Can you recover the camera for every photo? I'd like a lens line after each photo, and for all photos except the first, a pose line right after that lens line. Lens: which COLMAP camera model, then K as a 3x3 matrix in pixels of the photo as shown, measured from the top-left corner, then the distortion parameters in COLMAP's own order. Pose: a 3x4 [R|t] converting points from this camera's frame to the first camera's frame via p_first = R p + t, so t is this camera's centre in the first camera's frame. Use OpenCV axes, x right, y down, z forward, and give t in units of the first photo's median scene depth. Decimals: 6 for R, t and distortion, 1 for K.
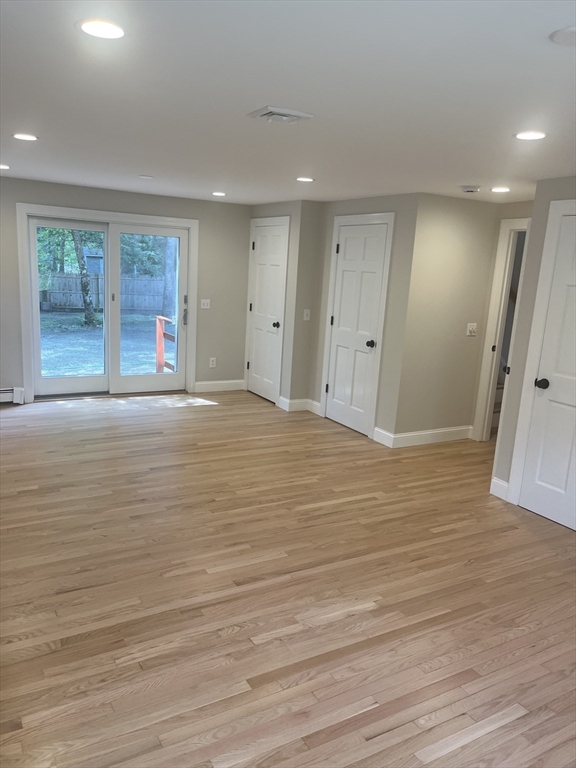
lens RADIAL K [[580.2, 0, 283.3], [0, 580.2, 383.0], [0, 0, 1]] dist [0.074546, -0.099720]
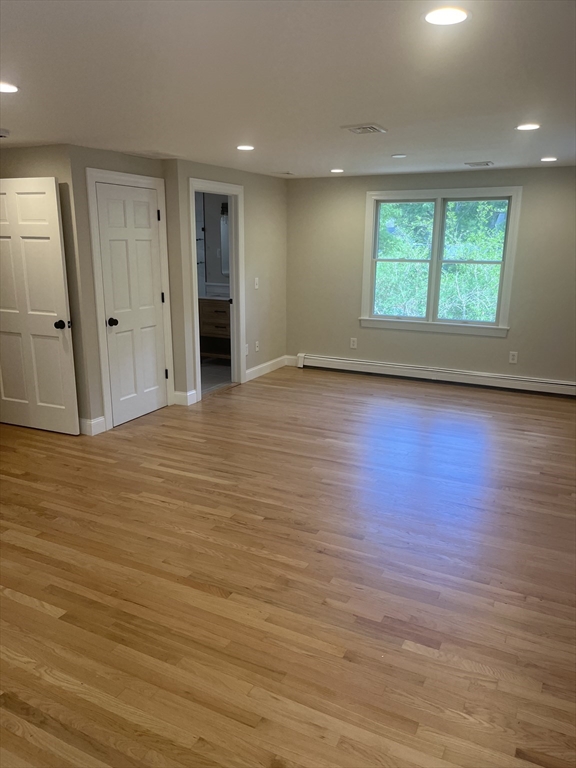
lens RADIAL K [[580.2, 0, 283.3], [0, 580.2, 383.0], [0, 0, 1]] dist [0.074546, -0.099720]
pose [[-0.547325, -0.260940, 0.795201, -0.745841], [0.125810, 0.913703, 0.386419, -0.304277], [-0.827410, 0.311541, -0.467264, 1.280065]]
